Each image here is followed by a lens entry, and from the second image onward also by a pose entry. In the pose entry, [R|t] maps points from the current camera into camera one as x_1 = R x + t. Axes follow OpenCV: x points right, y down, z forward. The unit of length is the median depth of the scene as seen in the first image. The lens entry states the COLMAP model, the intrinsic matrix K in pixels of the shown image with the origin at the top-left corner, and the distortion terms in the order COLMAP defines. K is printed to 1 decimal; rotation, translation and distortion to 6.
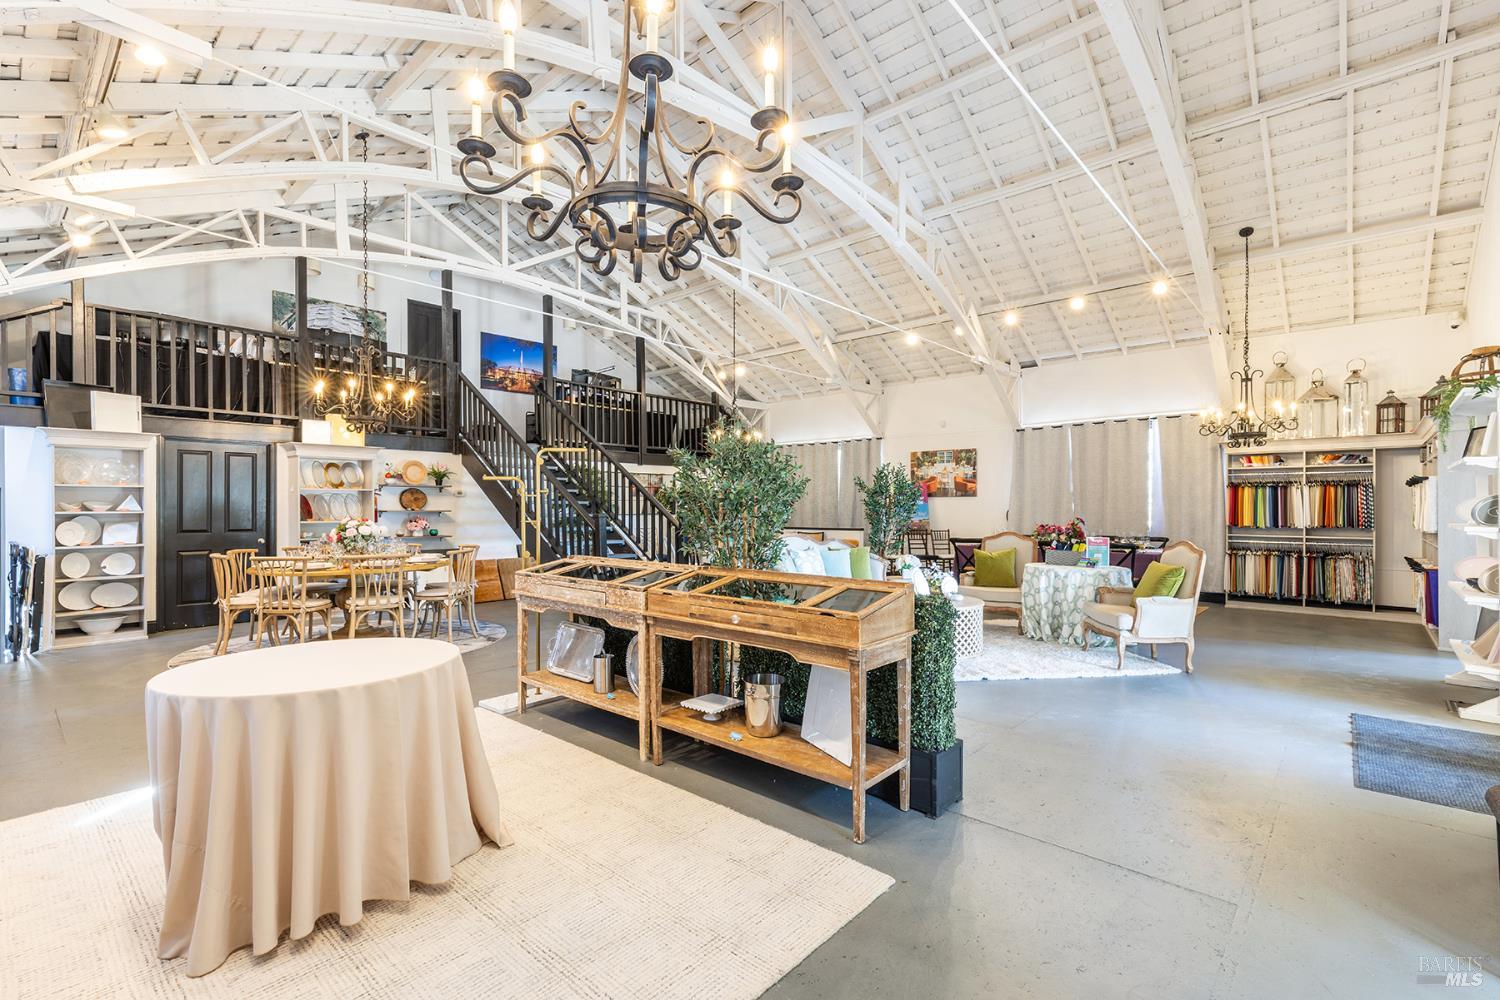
lens RADIAL K [[690.8, 0, 798.2], [0, 690.8, 502.5], [0, 0, 1]] dist [0.000429, 0.000030]
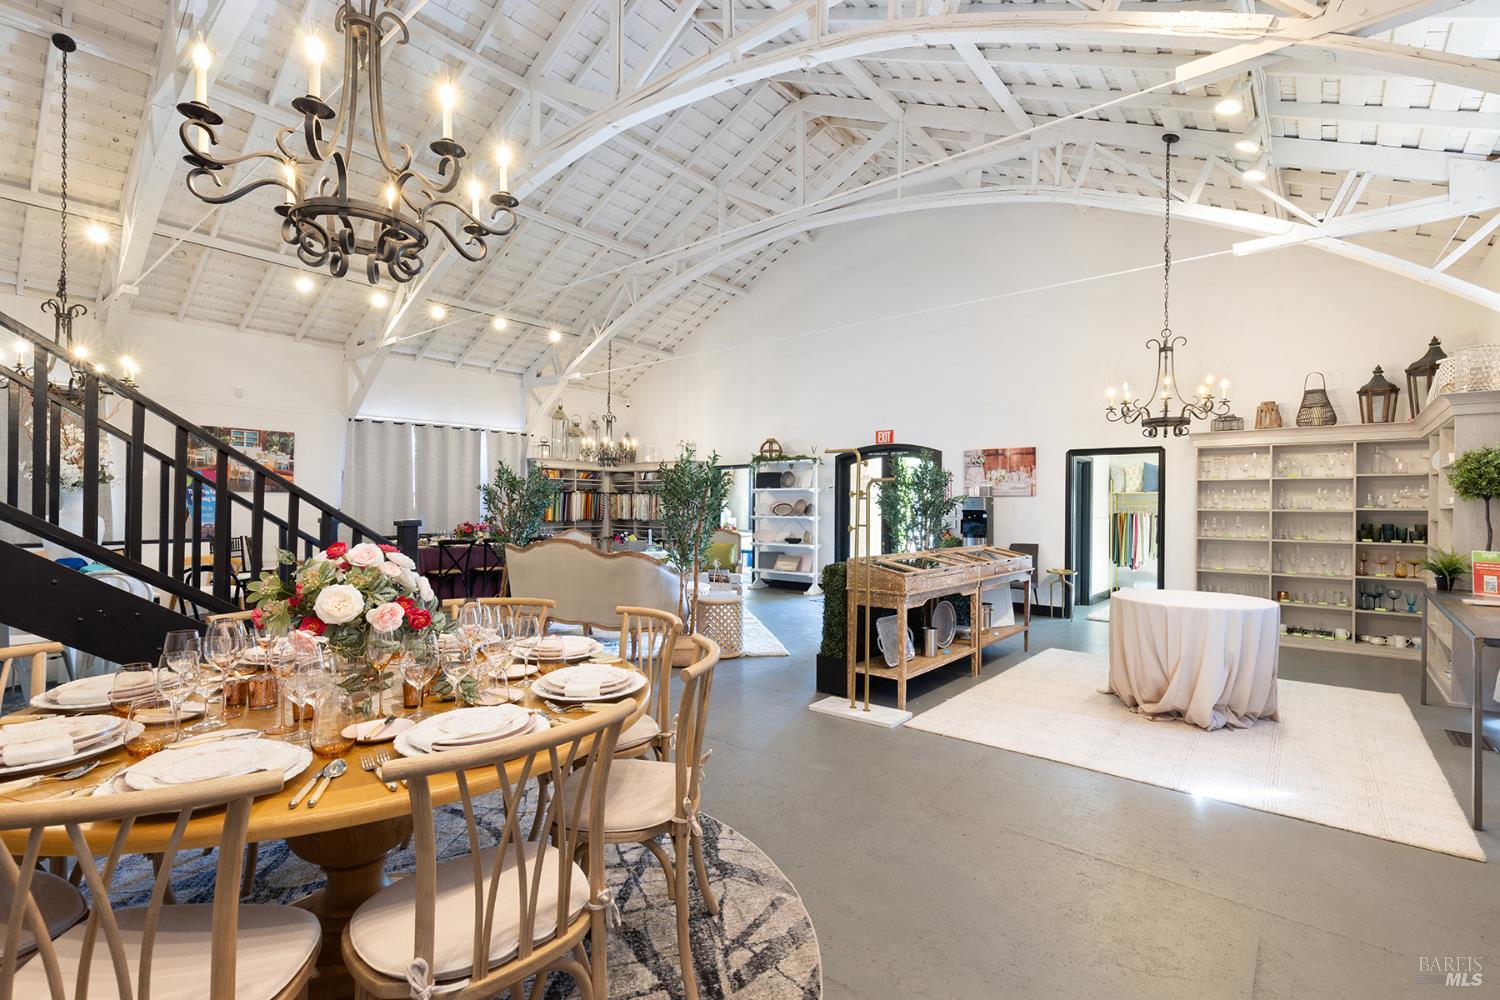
lens RADIAL K [[683.1, 0, 750.0], [0, 683.1, 500.0], [0, 0, 1]] dist [-0.002399, -0.000222]
pose [[-0.004769, 0.011195, 0.999926, -0.723718], [-0.012025, 0.999864, -0.011252, 0.004179], [-0.999916, -0.012078, -0.004634, 0.615864]]
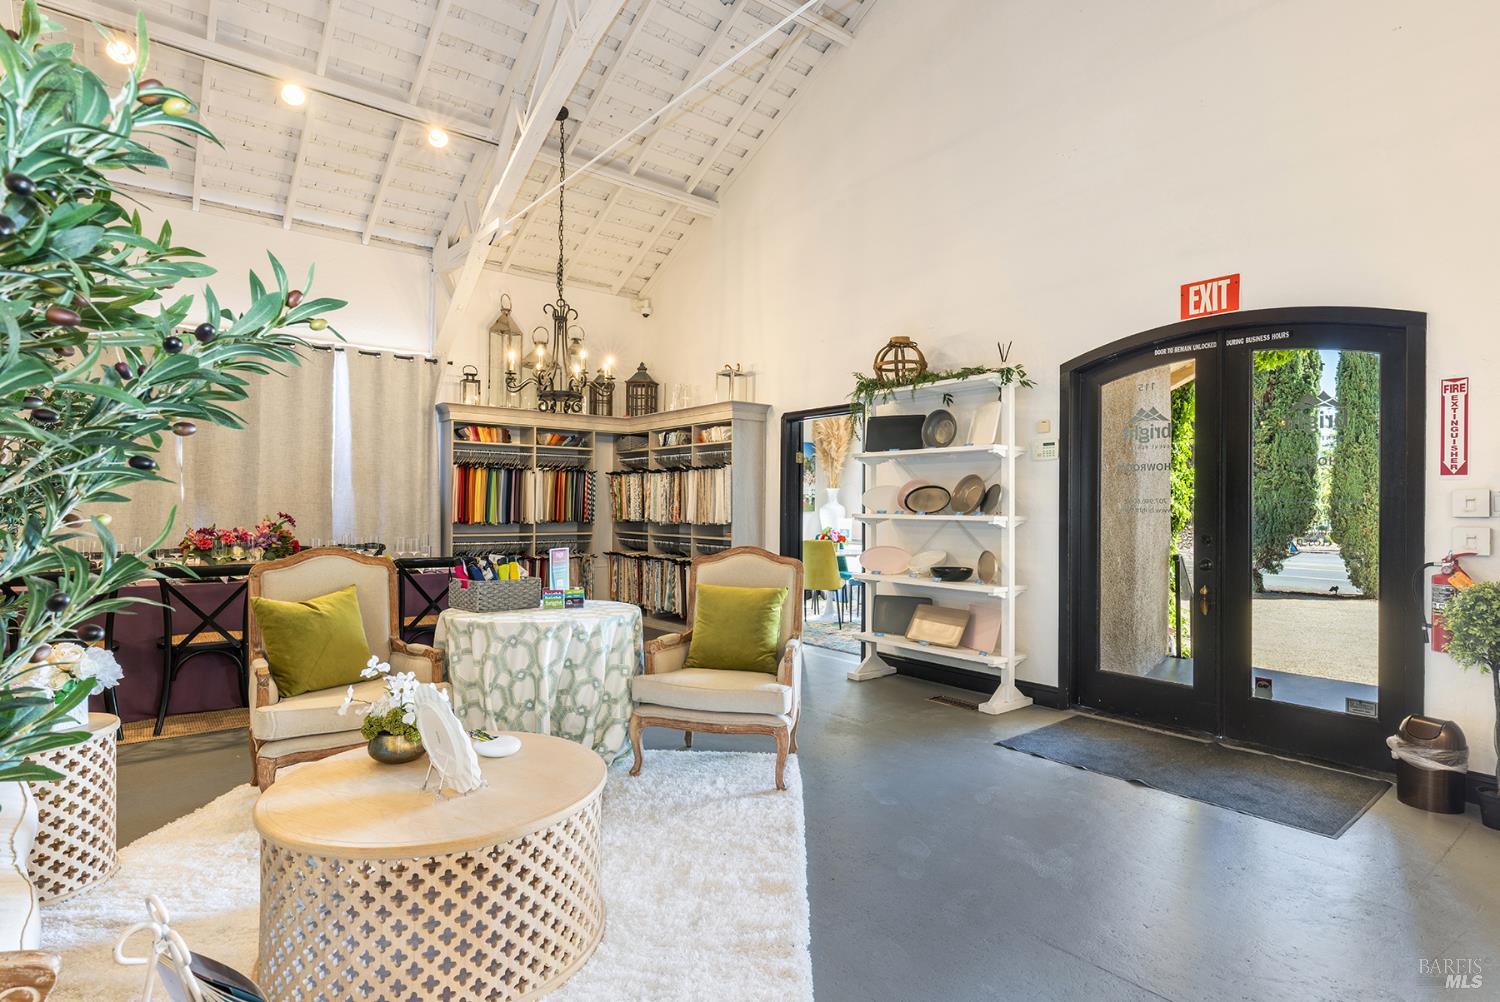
lens RADIAL K [[764.1, 0, 750.0], [0, 764.1, 501.0], [0, 0, 1]] dist [-0.000603, -0.000190]
pose [[0.205013, 0.007618, 0.978730, -0.076145], [-0.011327, 0.999921, -0.005410, 0.012940], [-0.978694, -0.009977, 0.205083, 0.561943]]
